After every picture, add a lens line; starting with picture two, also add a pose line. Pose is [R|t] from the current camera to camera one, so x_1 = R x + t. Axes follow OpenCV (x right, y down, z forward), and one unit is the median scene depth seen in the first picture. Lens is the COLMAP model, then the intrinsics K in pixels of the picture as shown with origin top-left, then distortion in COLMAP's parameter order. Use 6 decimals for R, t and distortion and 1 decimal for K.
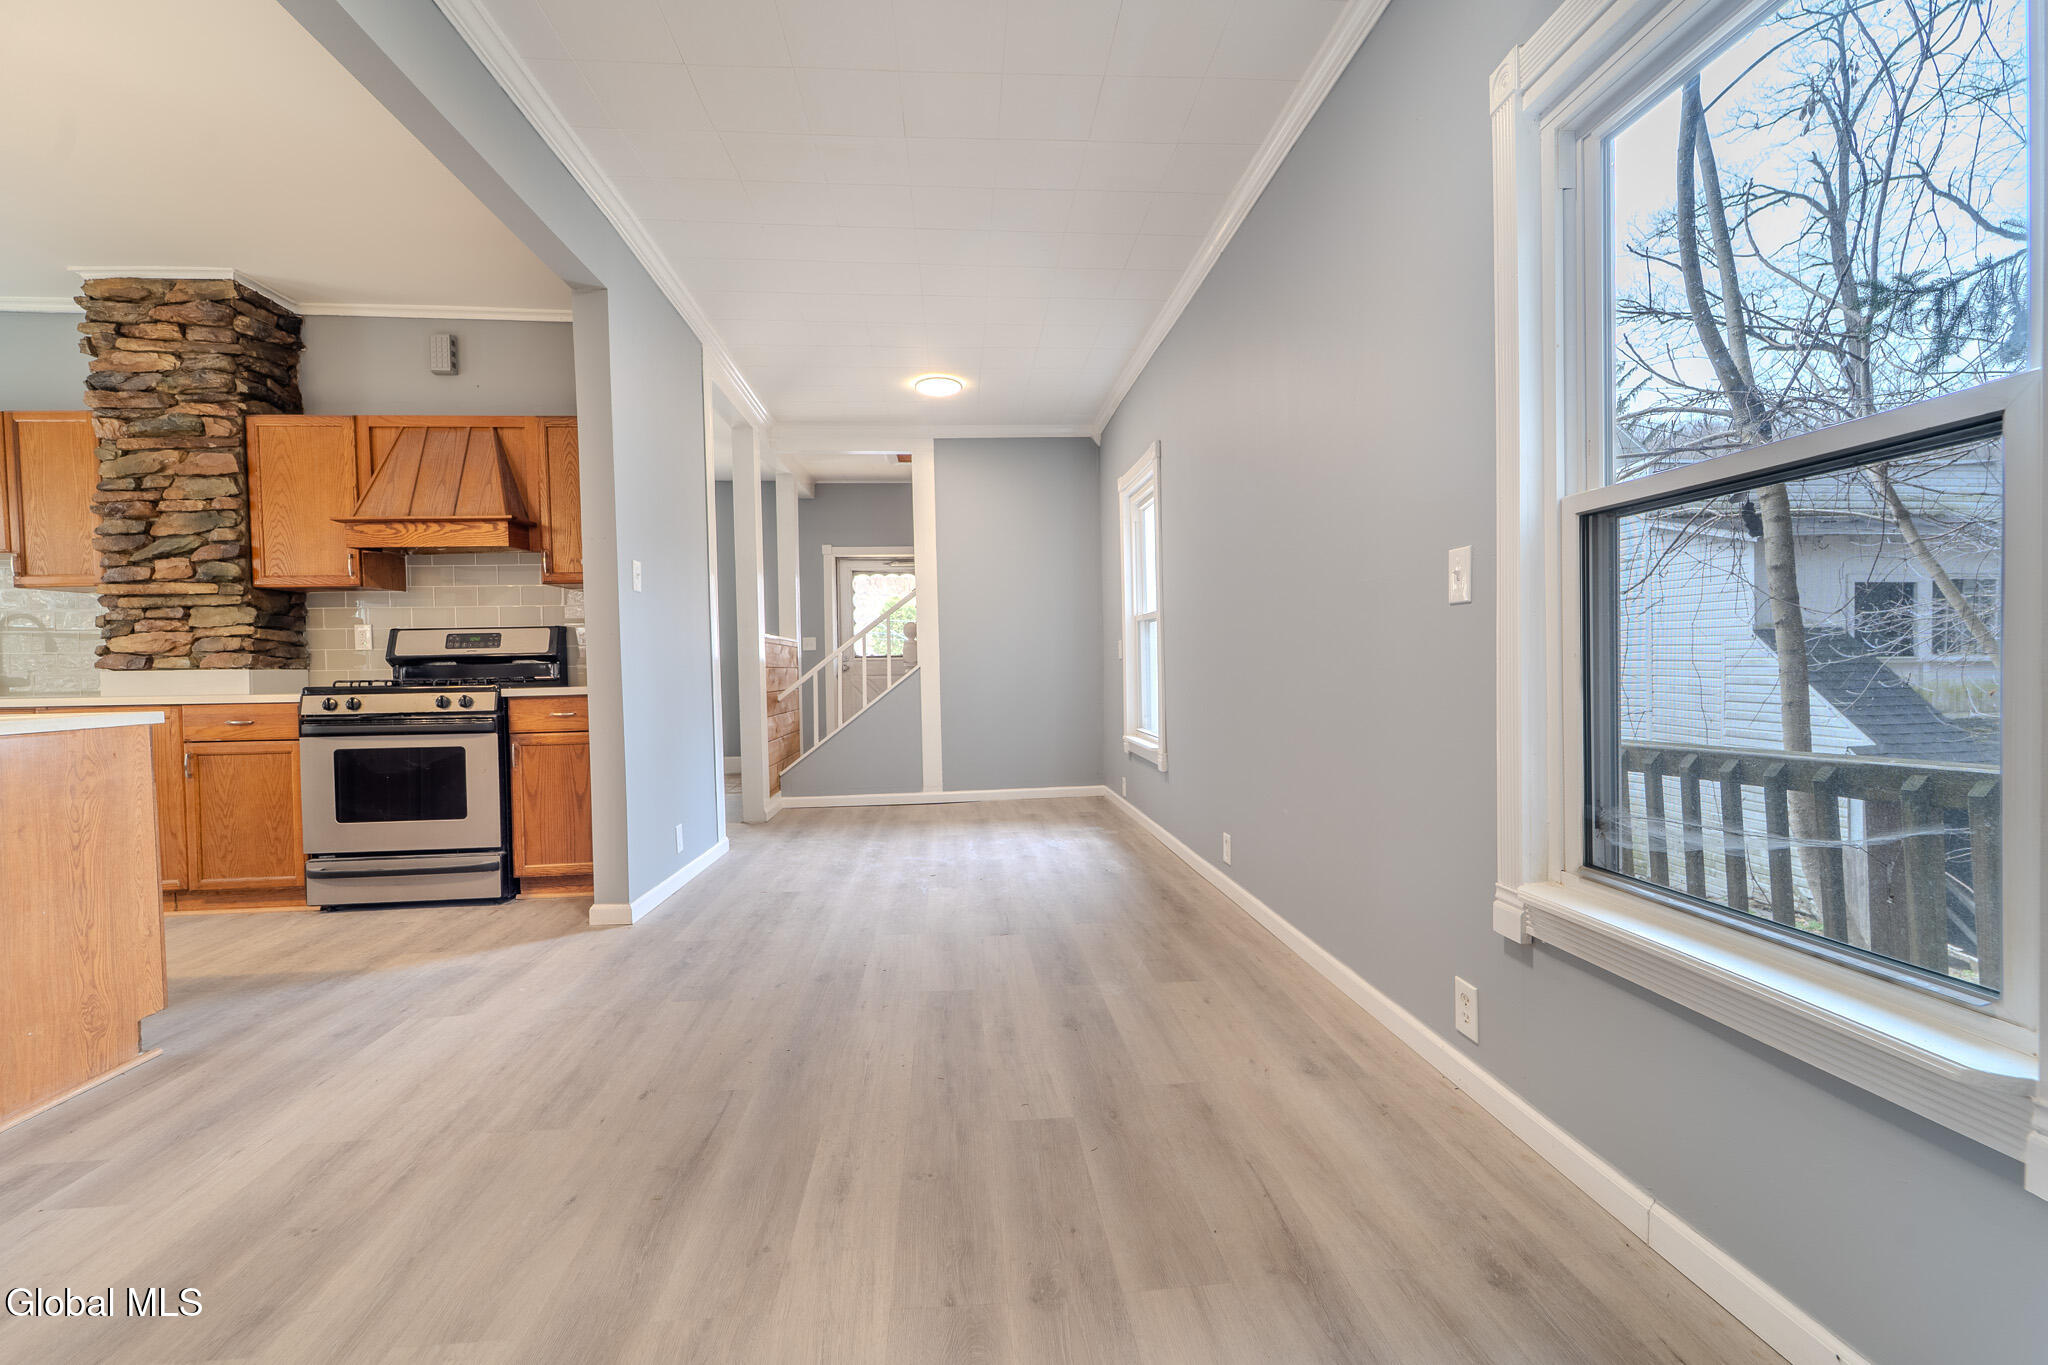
lens RADIAL K [[829.1, 0, 1024.6], [0, 829.1, 681.7], [0, 0, 1]] dist [0.005192, -0.003180]
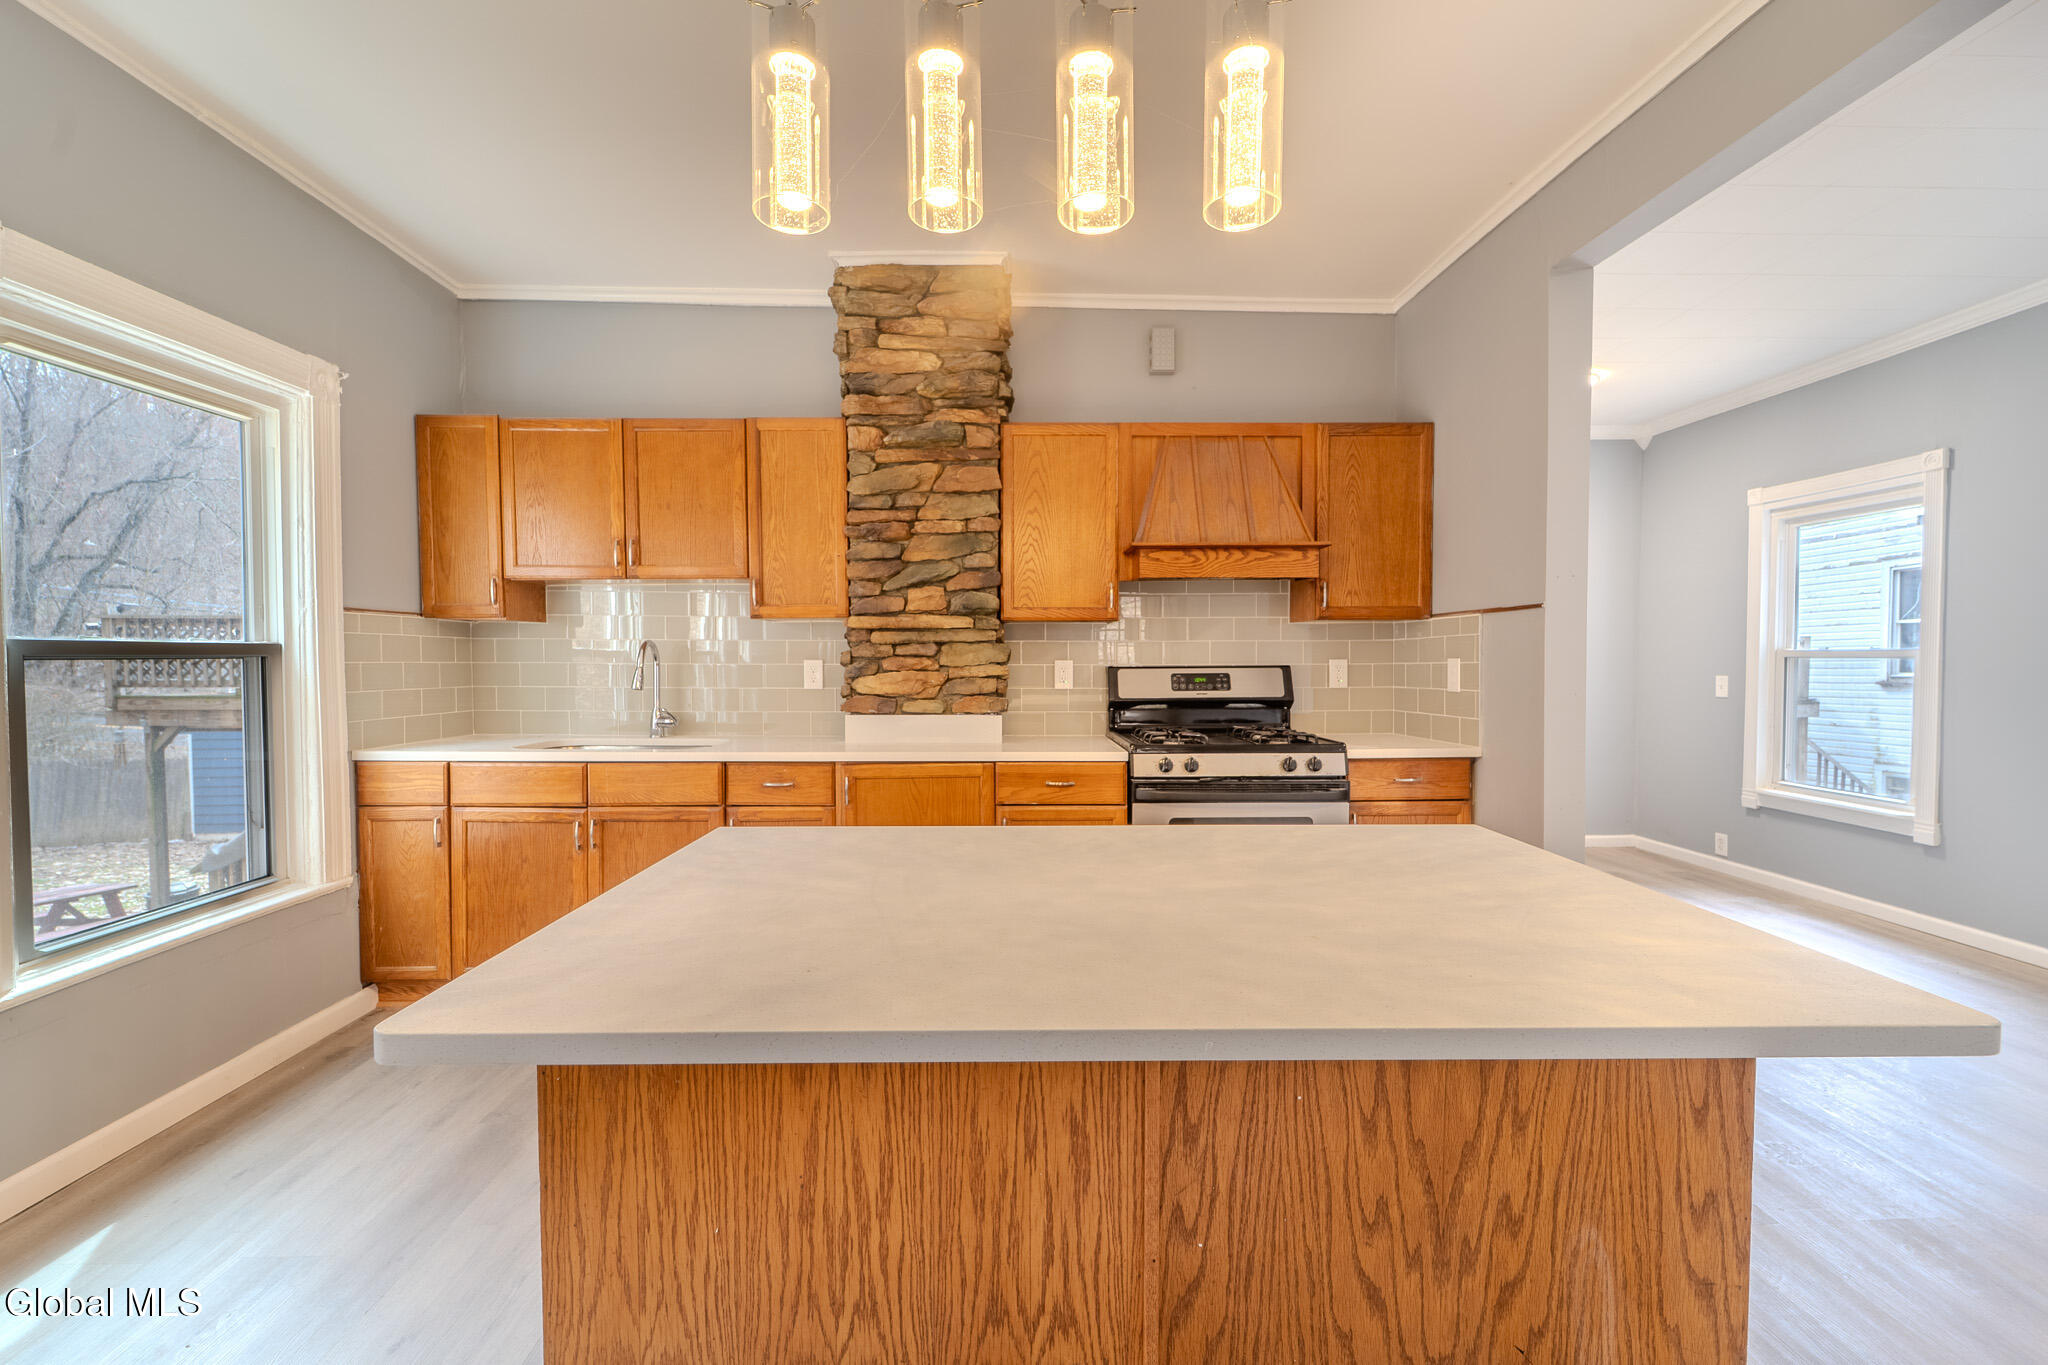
lens RADIAL K [[829.1, 0, 1031.4], [0, 829.1, 683.0], [0, 0, 1]] dist [0.005192, -0.003180]
pose [[0.997927, 0.019058, -0.061472, -0.868900], [-0.018516, 0.999785, 0.009363, -0.058624], [0.061638, -0.008205, 0.998065, 0.136888]]
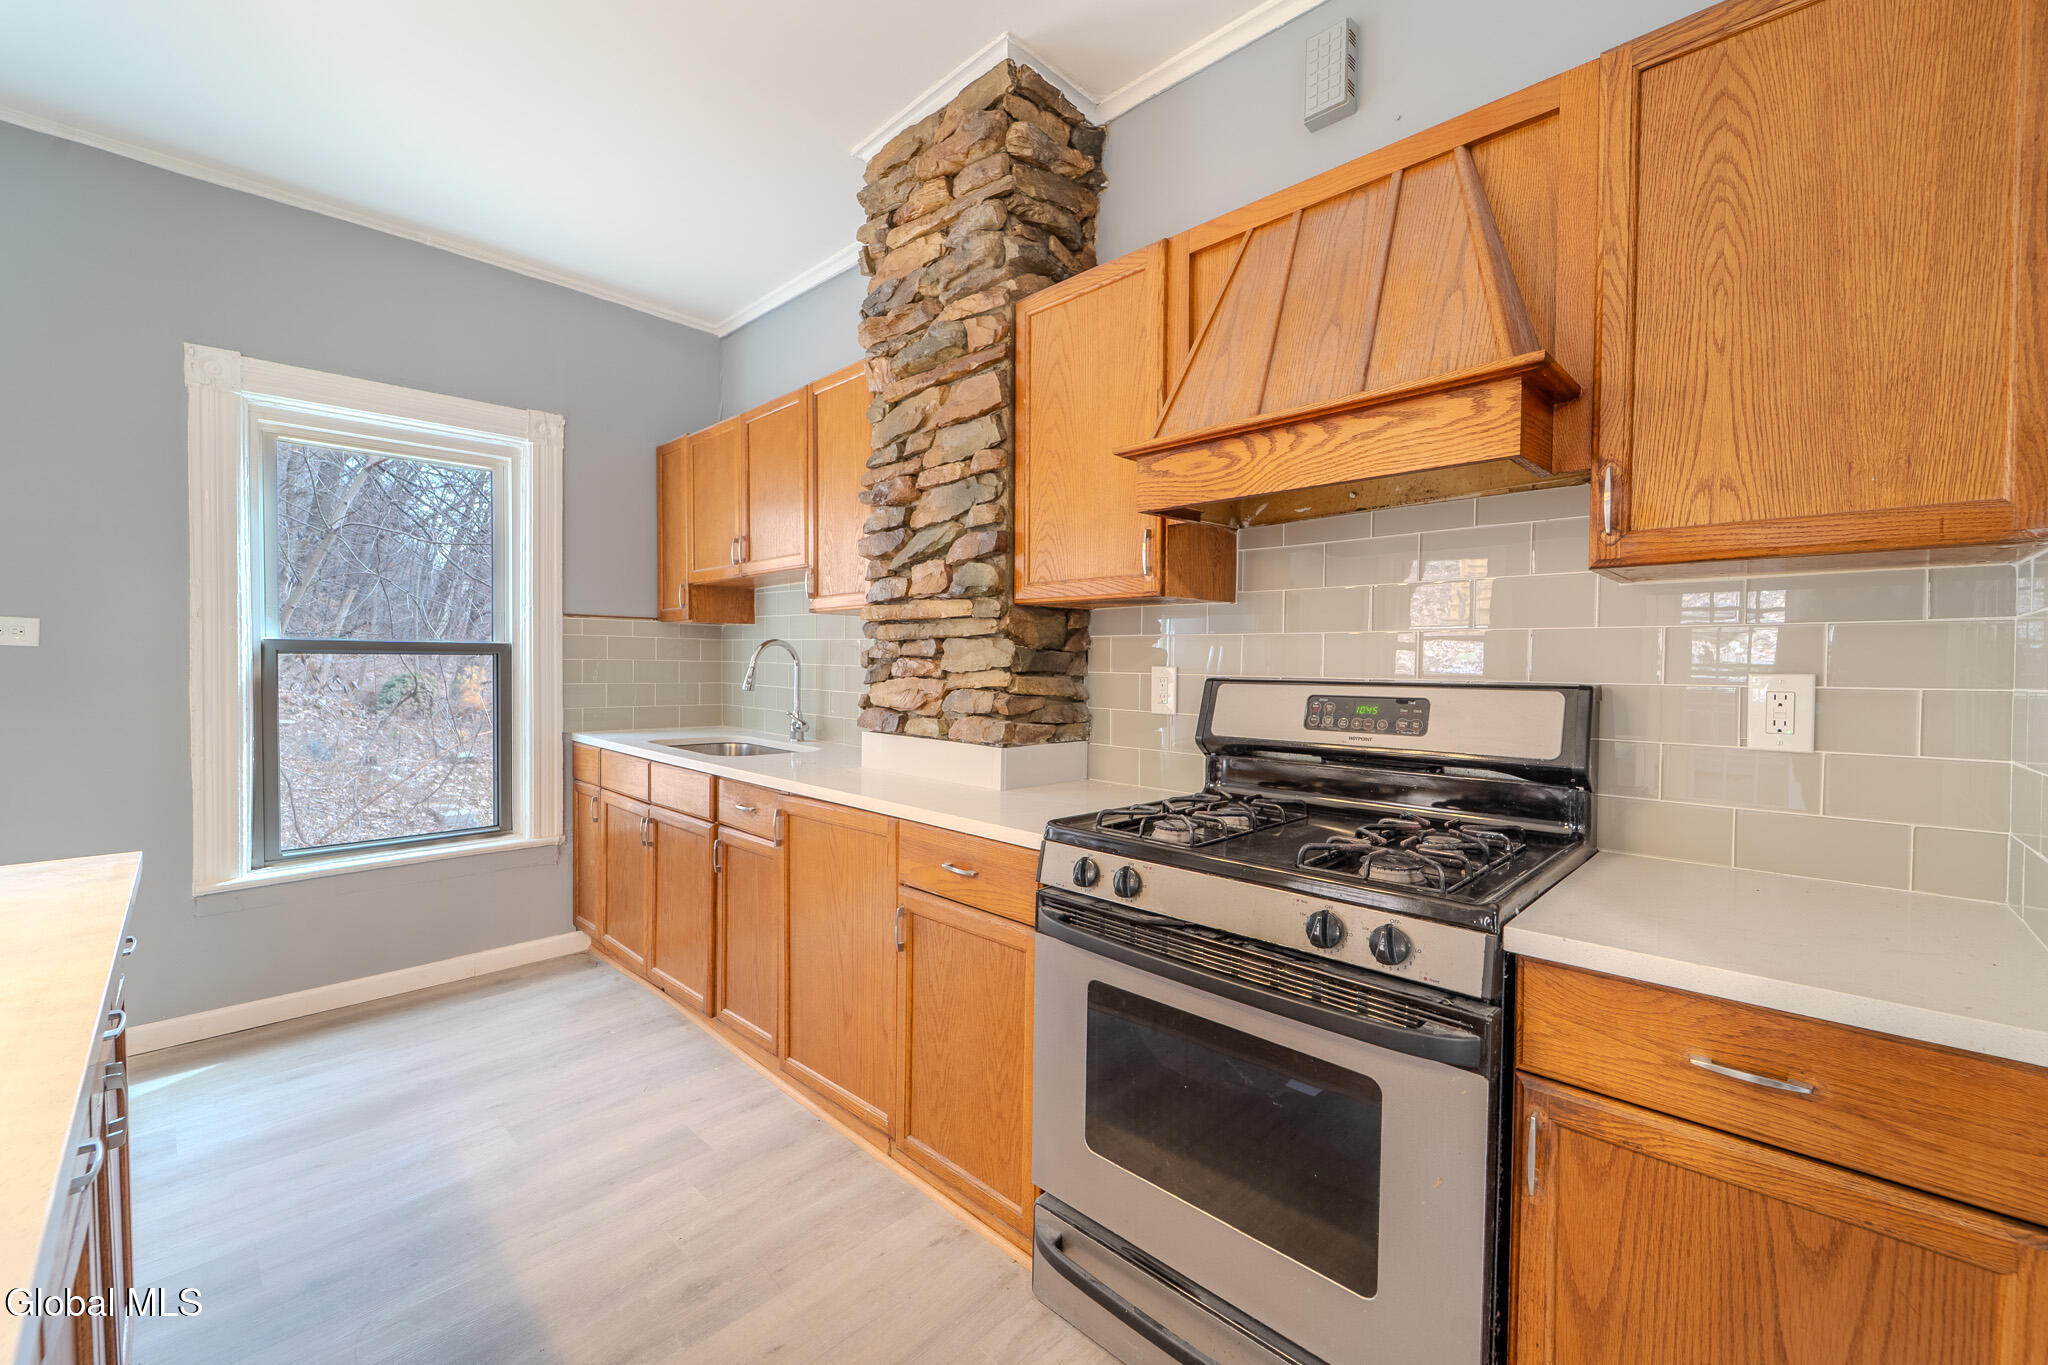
lens RADIAL K [[829.1, 0, 1023.9], [0, 829.1, 684.7], [0, 0, 1]] dist [0.005192, -0.003180]
pose [[0.652323, 0.046162, -0.756534, -0.504381], [-0.040983, 0.998832, 0.025609, -0.075230], [0.756833, 0.014300, 0.653452, 0.652206]]
